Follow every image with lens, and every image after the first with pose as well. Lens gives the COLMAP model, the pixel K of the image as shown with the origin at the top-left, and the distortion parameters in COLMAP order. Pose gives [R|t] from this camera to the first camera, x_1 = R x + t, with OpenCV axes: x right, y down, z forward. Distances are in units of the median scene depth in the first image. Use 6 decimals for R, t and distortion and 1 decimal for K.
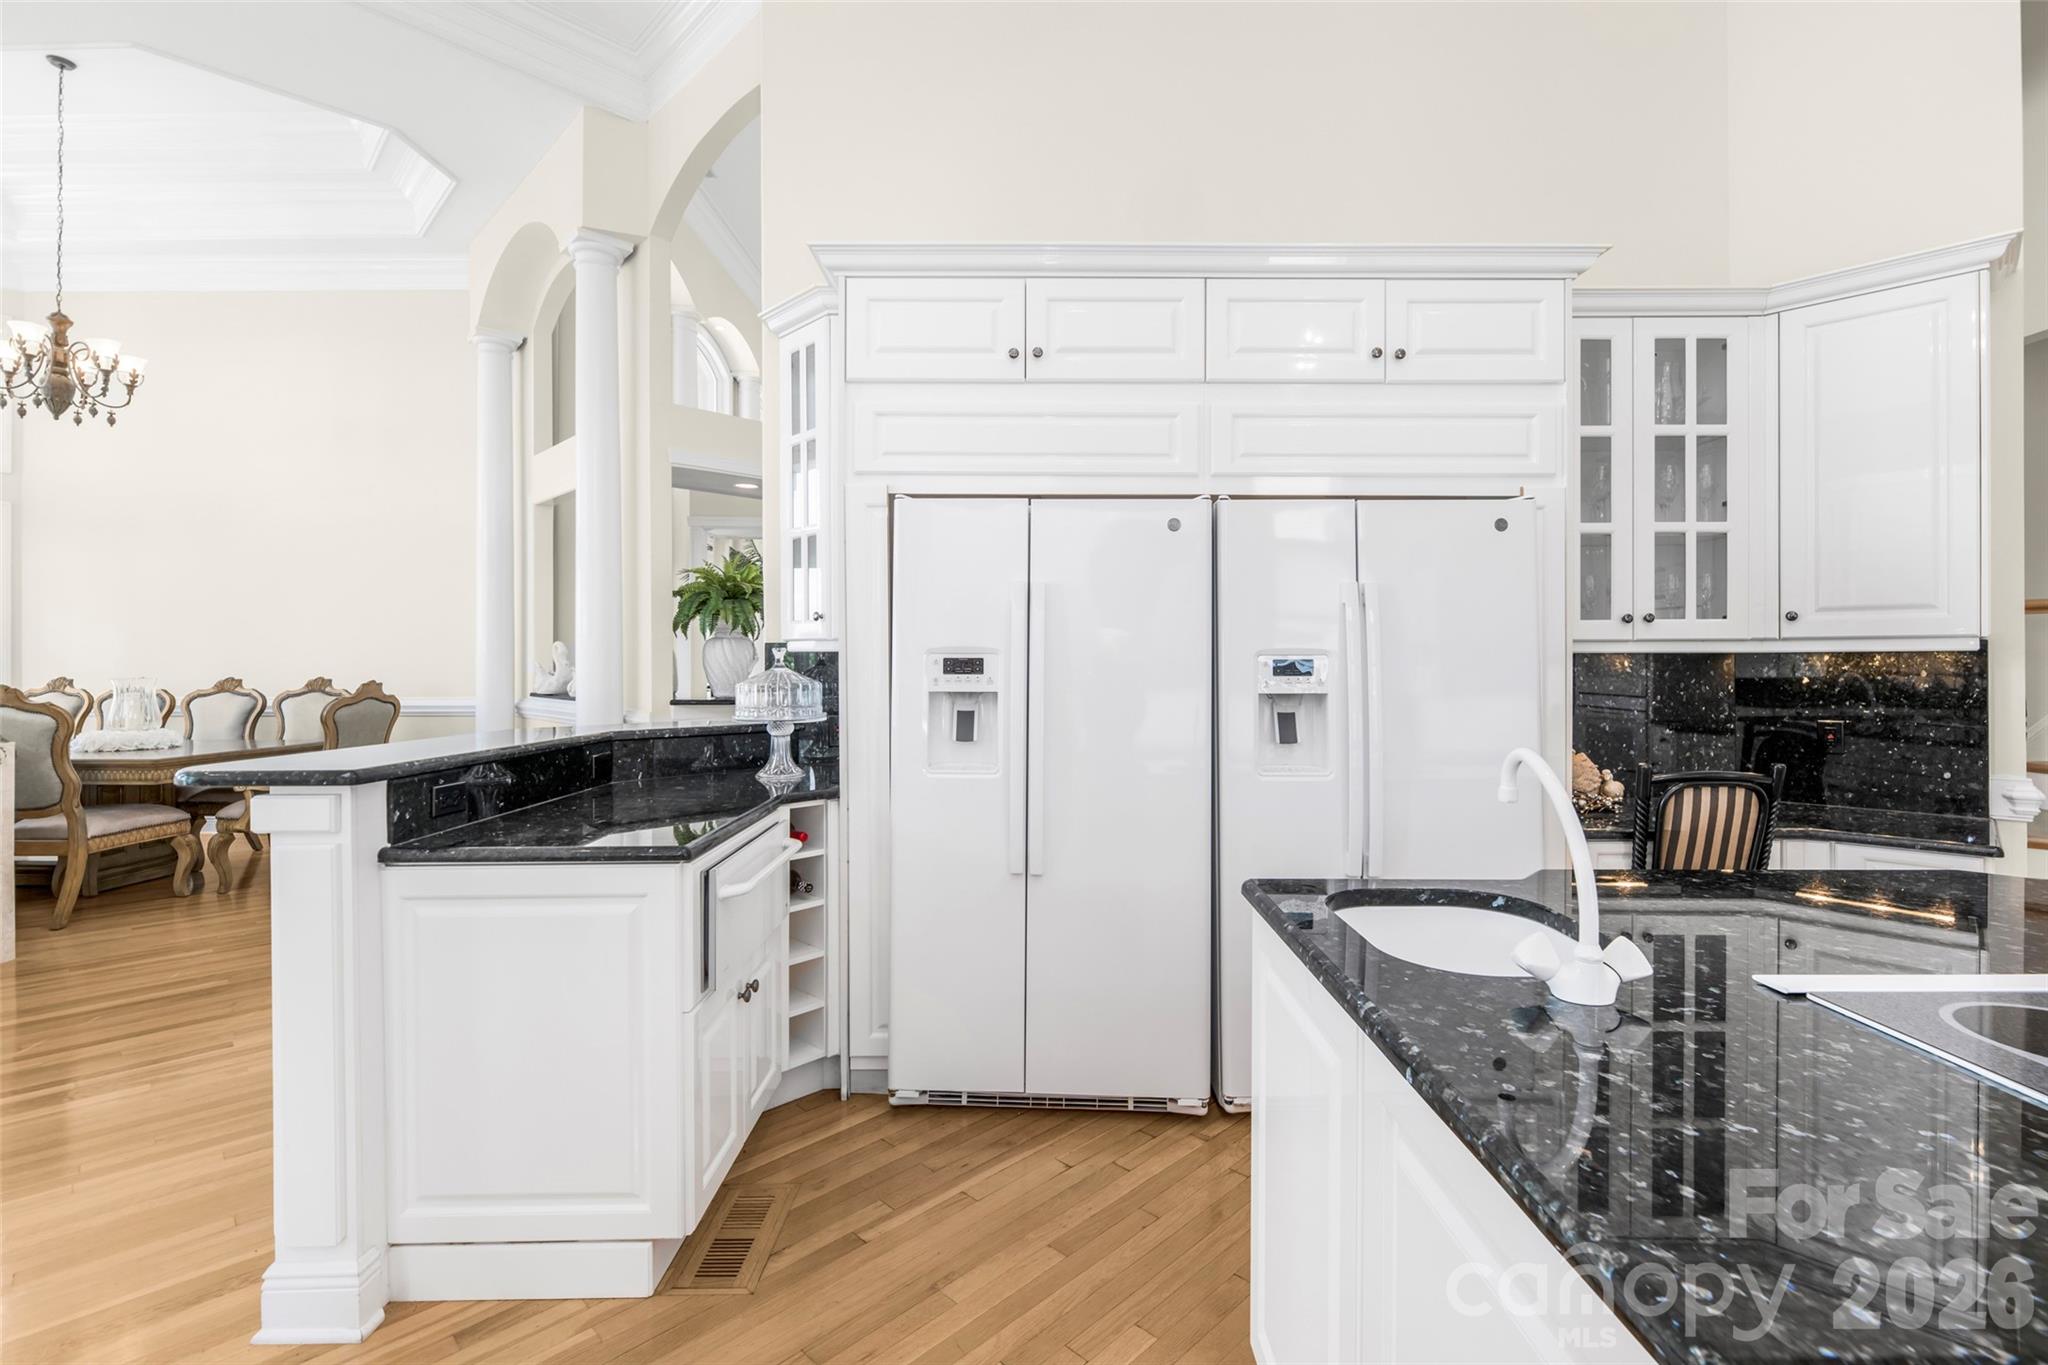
lens RADIAL K [[898.7, 0, 1029.7], [0, 898.7, 658.2], [0, 0, 1]] dist [-0.000768, -0.000013]
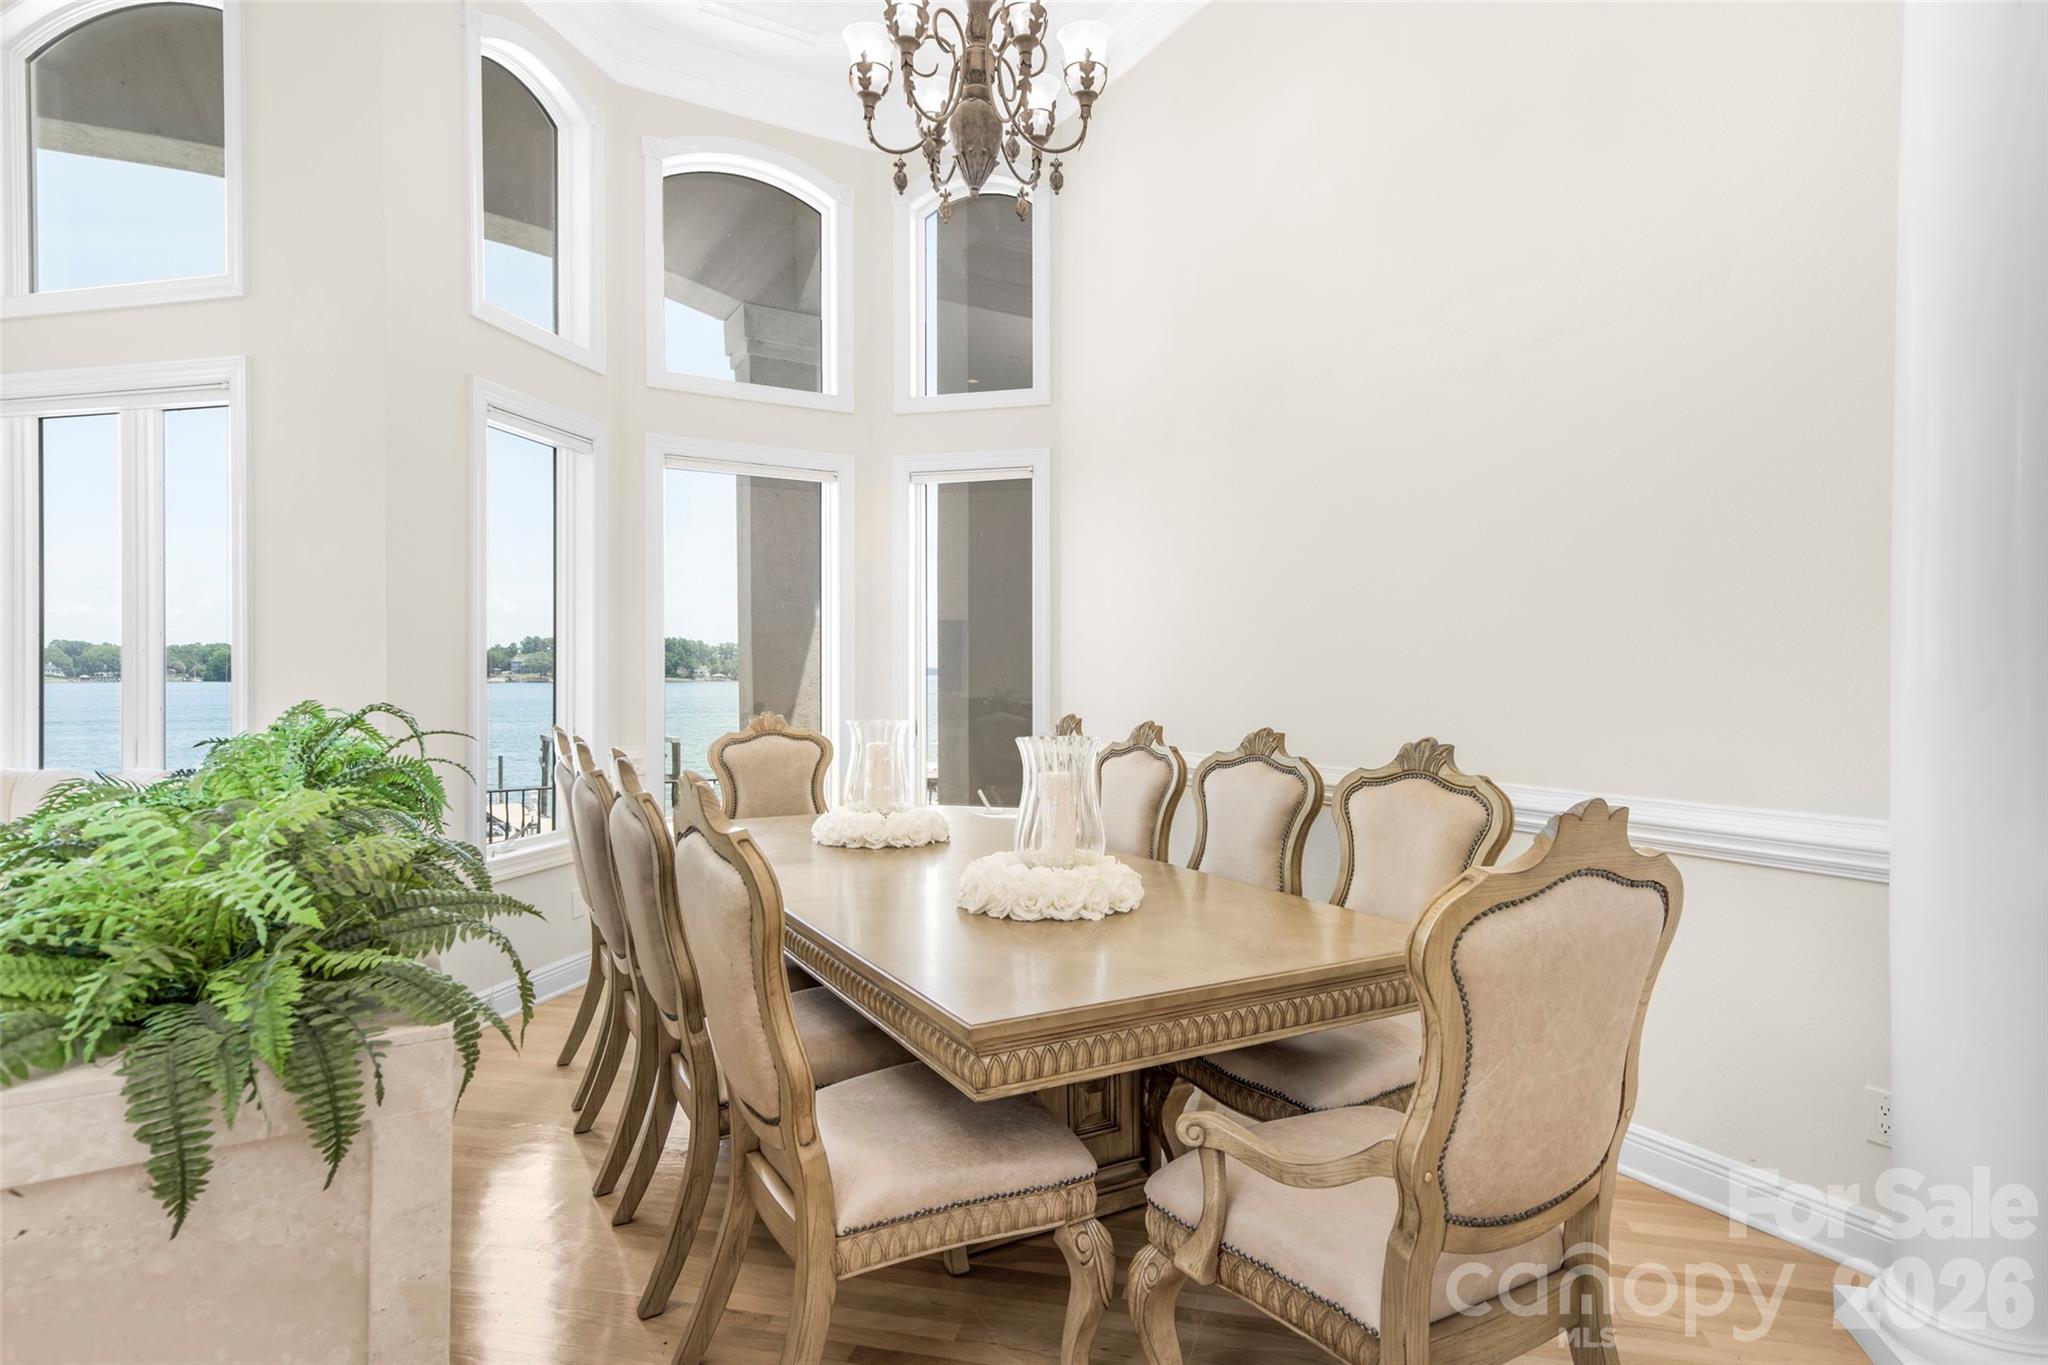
lens RADIAL K [[1164.6, 0, 1002.9], [0, 1164.6, 680.7], [0, 0, 1]] dist [0.001587, 0.000239]
pose [[0.514712, 0.008515, -0.857321, -0.150922], [-0.000541, 0.999954, 0.009607, -0.002859], [0.857363, -0.004481, 0.514692, 0.194345]]
